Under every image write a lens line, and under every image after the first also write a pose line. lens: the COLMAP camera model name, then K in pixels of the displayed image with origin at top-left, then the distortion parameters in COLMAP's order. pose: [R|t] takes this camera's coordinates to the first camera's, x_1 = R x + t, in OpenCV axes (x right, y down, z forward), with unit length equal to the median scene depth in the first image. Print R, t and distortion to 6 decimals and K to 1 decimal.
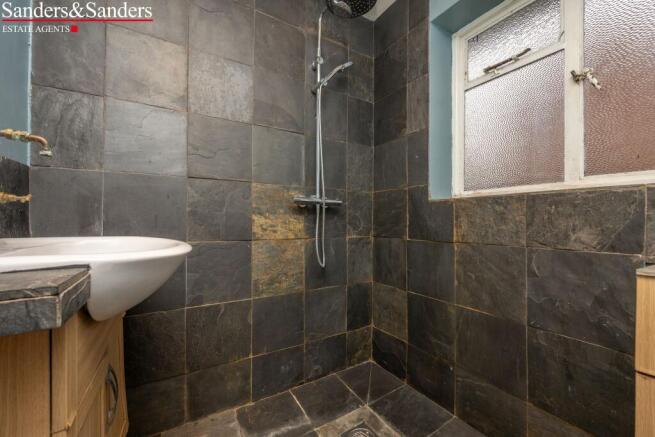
lens RADIAL K [[264.5, 0, 327.3], [0, 264.5, 219.0], [0, 0, 1]] dist [-0.009641, 0.000284]
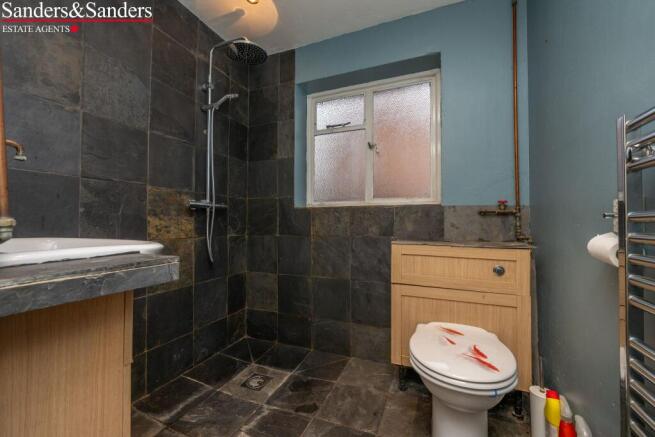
lens RADIAL K [[264.5, 0, 329.5], [0, 264.5, 217.0], [0, 0, 1]] dist [-0.009641, 0.000284]
pose [[0.805053, 0.010489, 0.593110, -0.321181], [-0.001798, 0.999882, -0.015243, 0.001532], [-0.593200, 0.011205, 0.804977, -0.279036]]
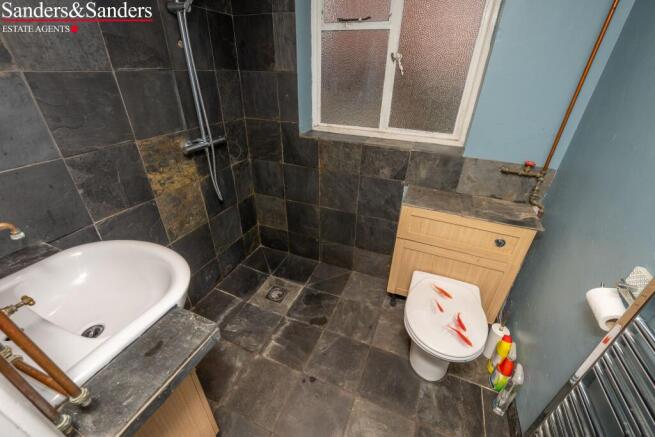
lens RADIAL K [[264.5, 0, 328.8], [0, 264.5, 216.7], [0, 0, 1]] dist [-0.009641, 0.000284]
pose [[0.805975, -0.279013, 0.522068, -0.293686], [-0.020239, 0.868444, 0.495375, -0.378709], [-0.591603, -0.409826, 0.694297, -0.152129]]
